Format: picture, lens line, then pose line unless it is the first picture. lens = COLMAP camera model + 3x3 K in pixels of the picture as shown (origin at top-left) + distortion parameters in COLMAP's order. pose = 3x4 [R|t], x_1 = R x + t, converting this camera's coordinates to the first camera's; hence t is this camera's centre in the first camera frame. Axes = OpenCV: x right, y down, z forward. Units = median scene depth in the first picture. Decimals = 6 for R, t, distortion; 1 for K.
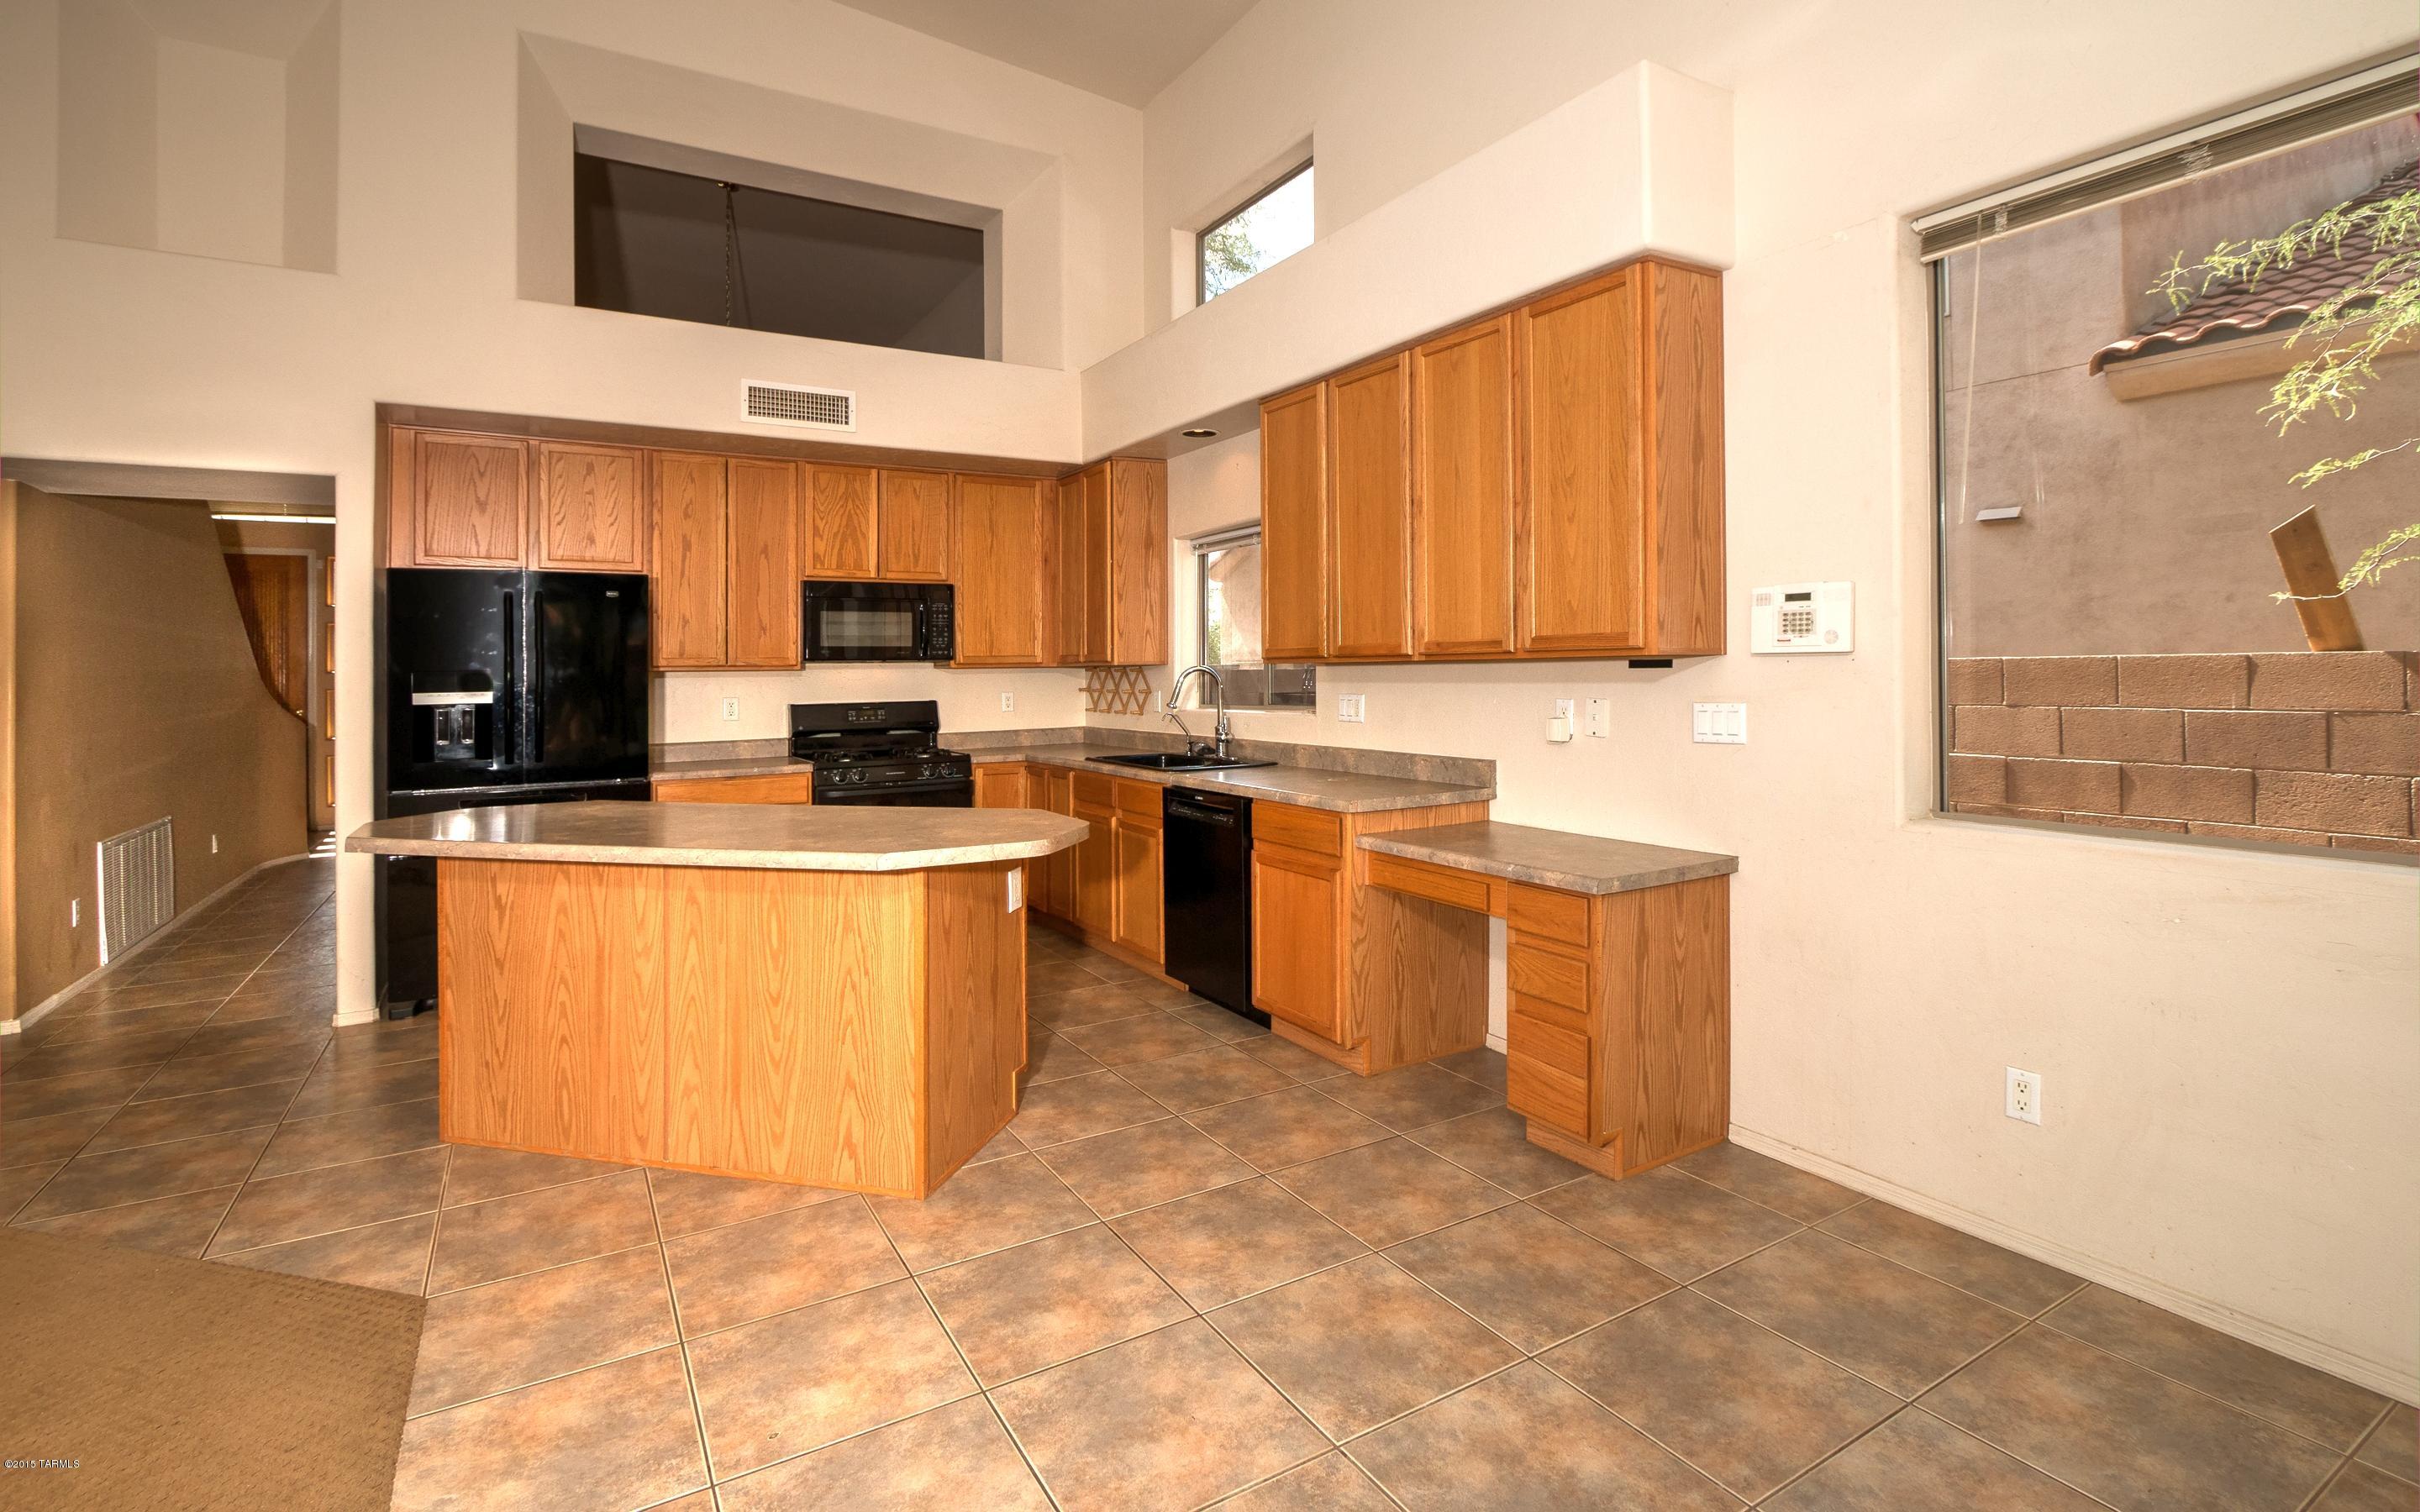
lens RADIAL K [[1100.1, 0, 1215.4], [0, 1100.1, 640.7], [0, 0, 1]] dist [-0.000256, 0.000045]
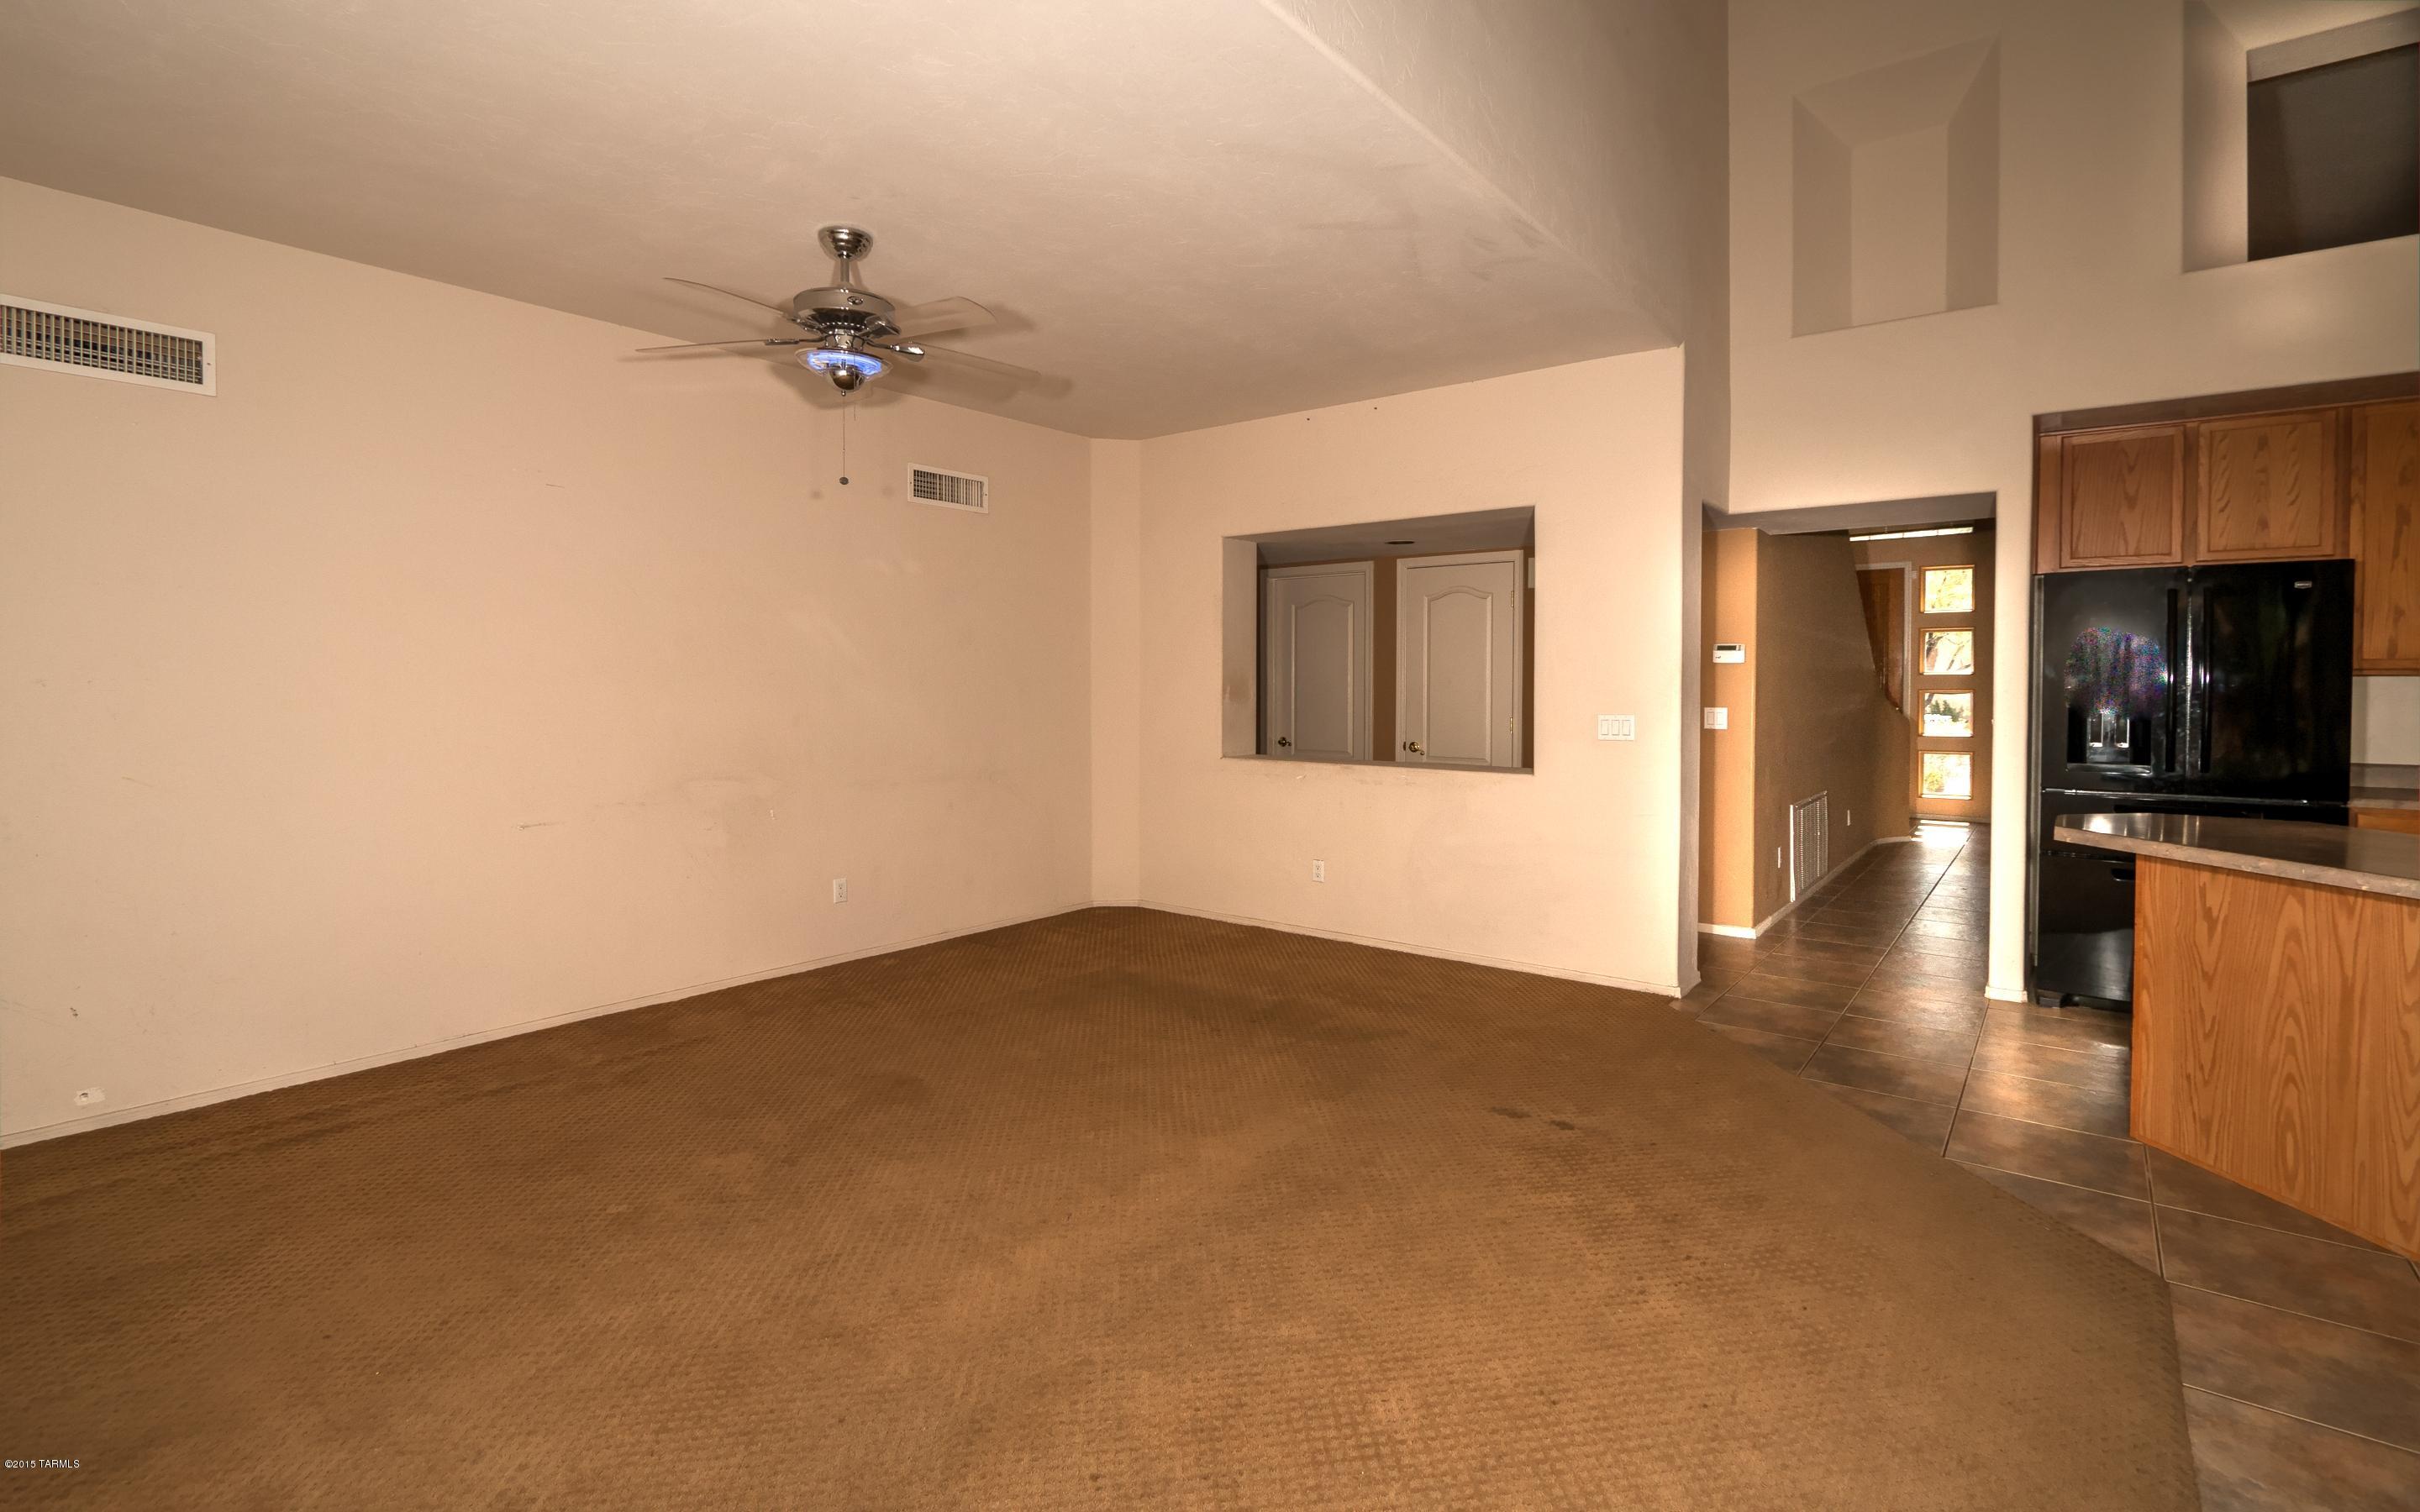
lens RADIAL K [[1151.5, 0, 1206.7], [0, 1151.5, 686.3], [0, 0, 1]] dist [-0.000252, 0.000135]
pose [[0.387885, 0.020703, -0.921475, -0.046680], [0.014147, 0.999496, 0.028411, -0.001096], [0.921599, -0.024056, 0.387396, -0.129540]]
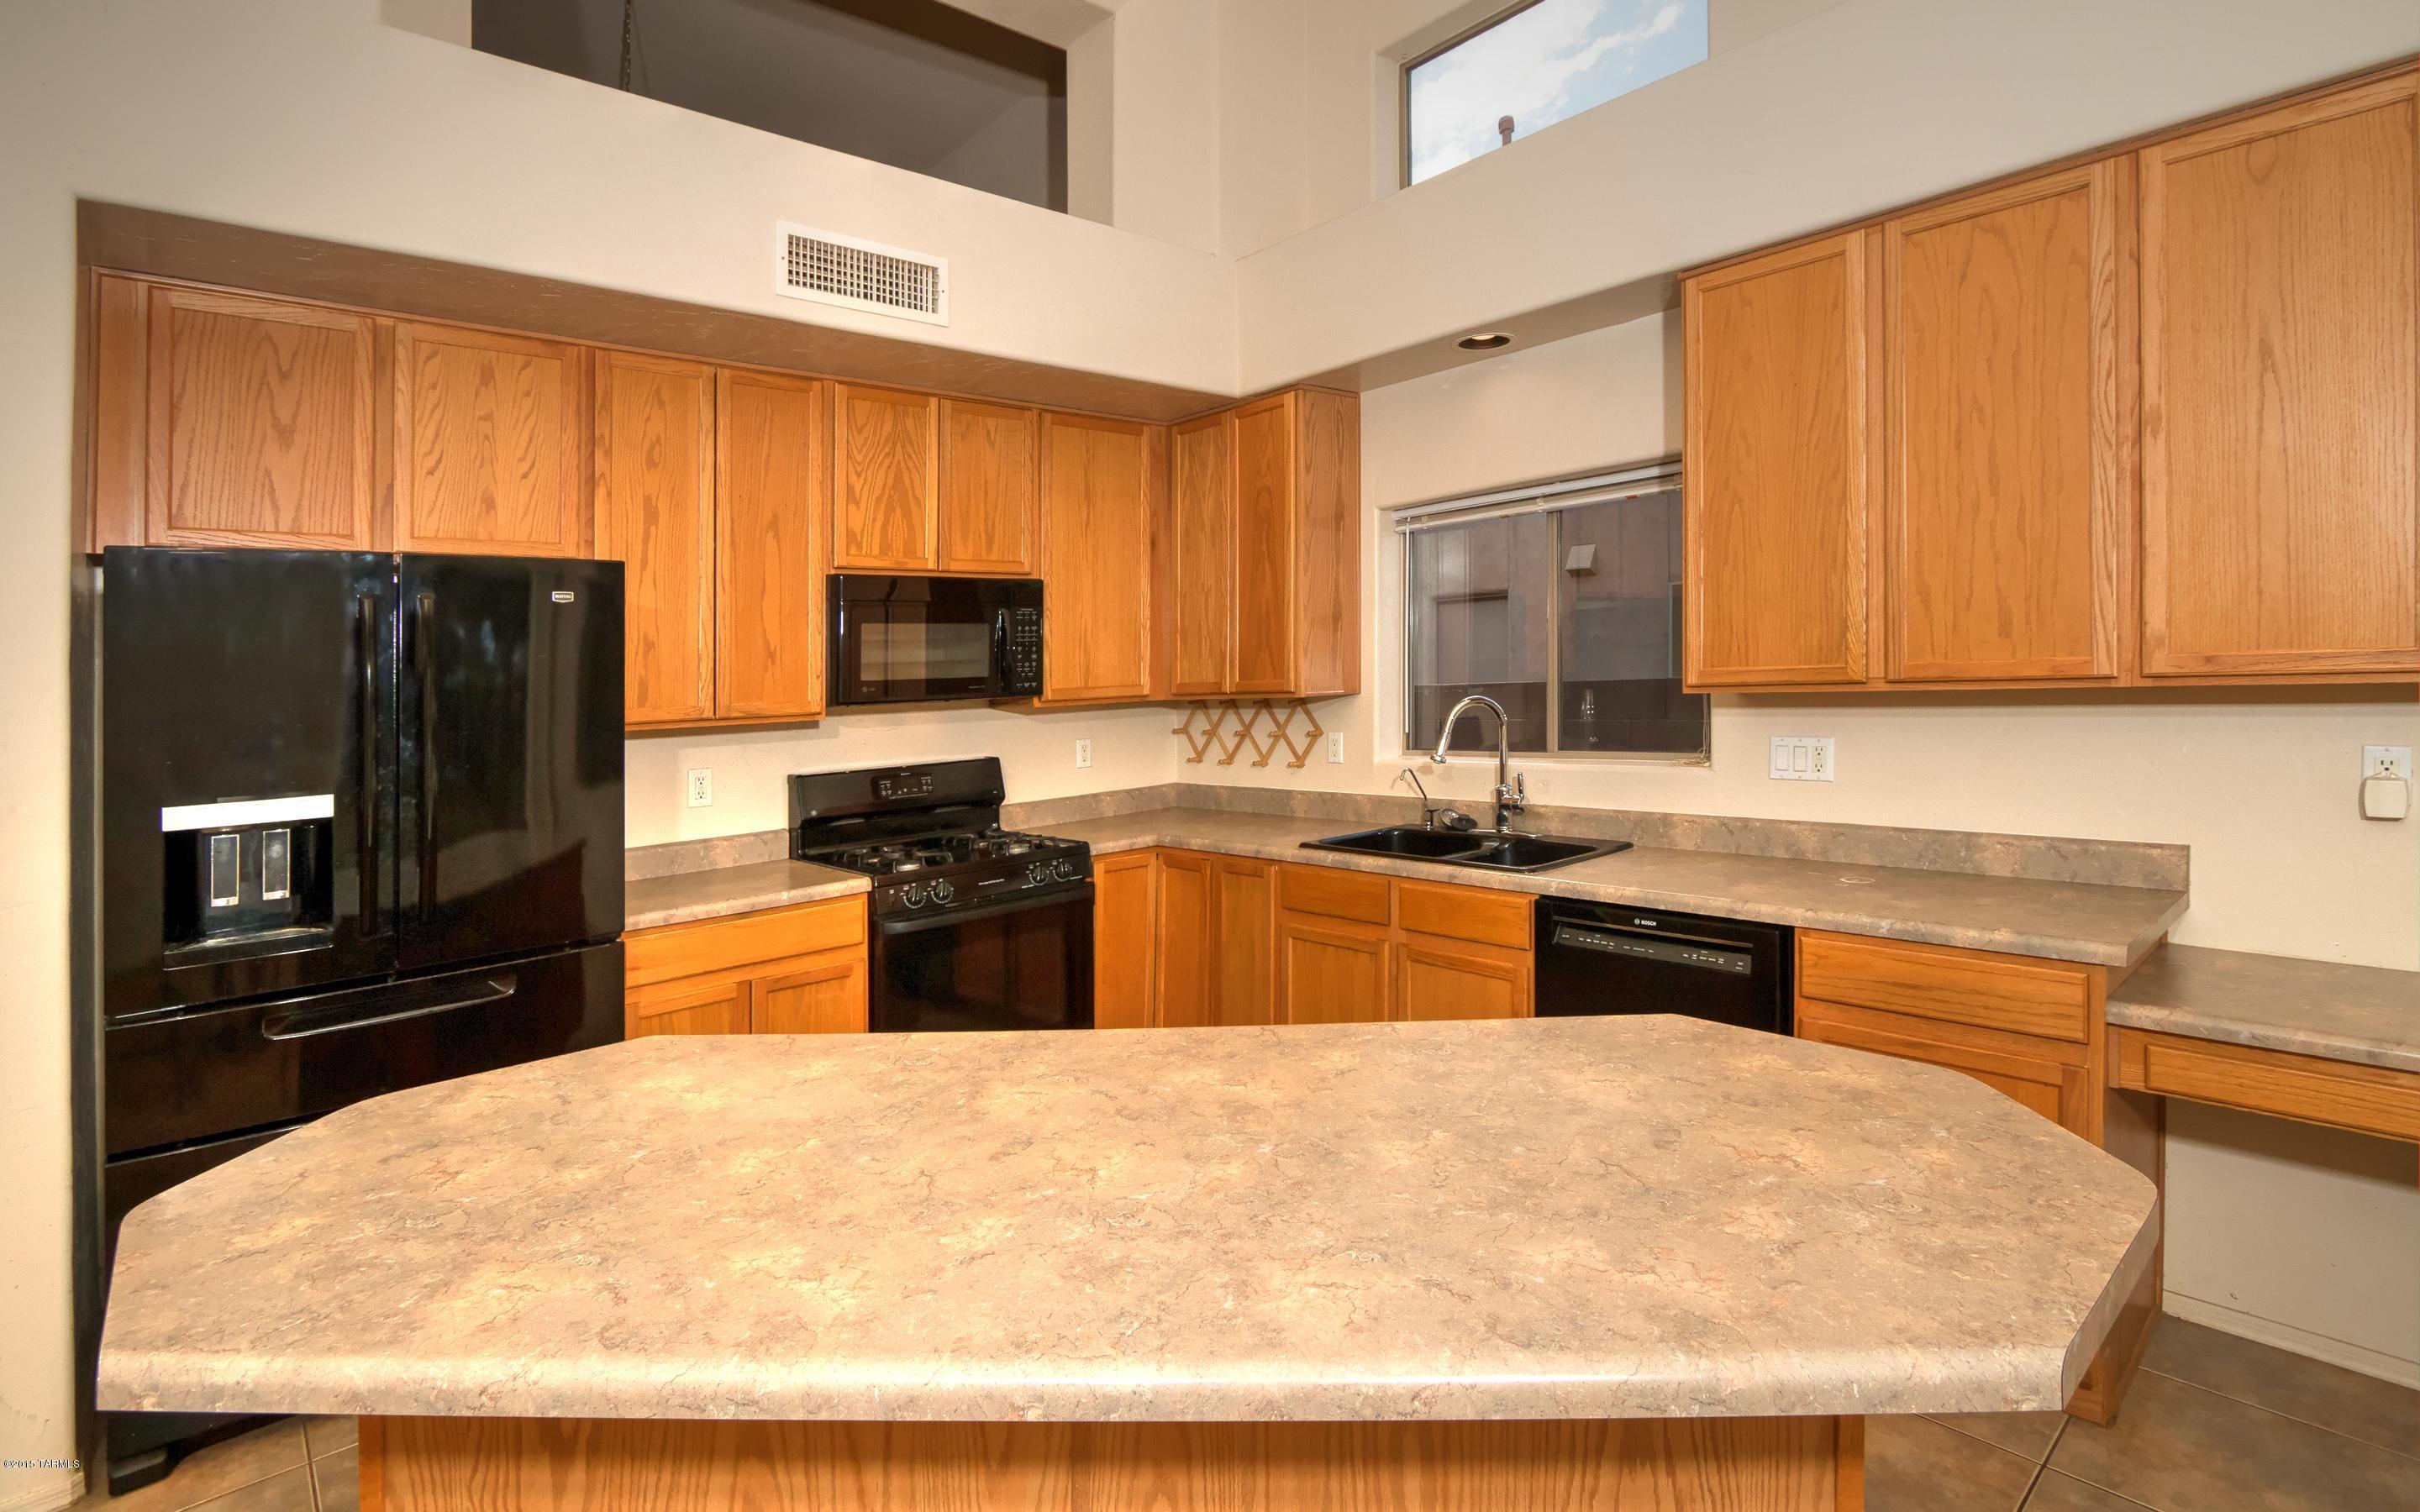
lens RADIAL K [[1186.9, 0, 1204.9], [0, 1186.9, 622.0], [0, 0, 1]] dist [-0.001976, -0.000132]
pose [[0.985747, -0.017789, 0.167289, -0.309691], [0.022007, 0.999484, -0.023392, -0.009319], [-0.166786, 0.026740, 0.985630, 0.348434]]
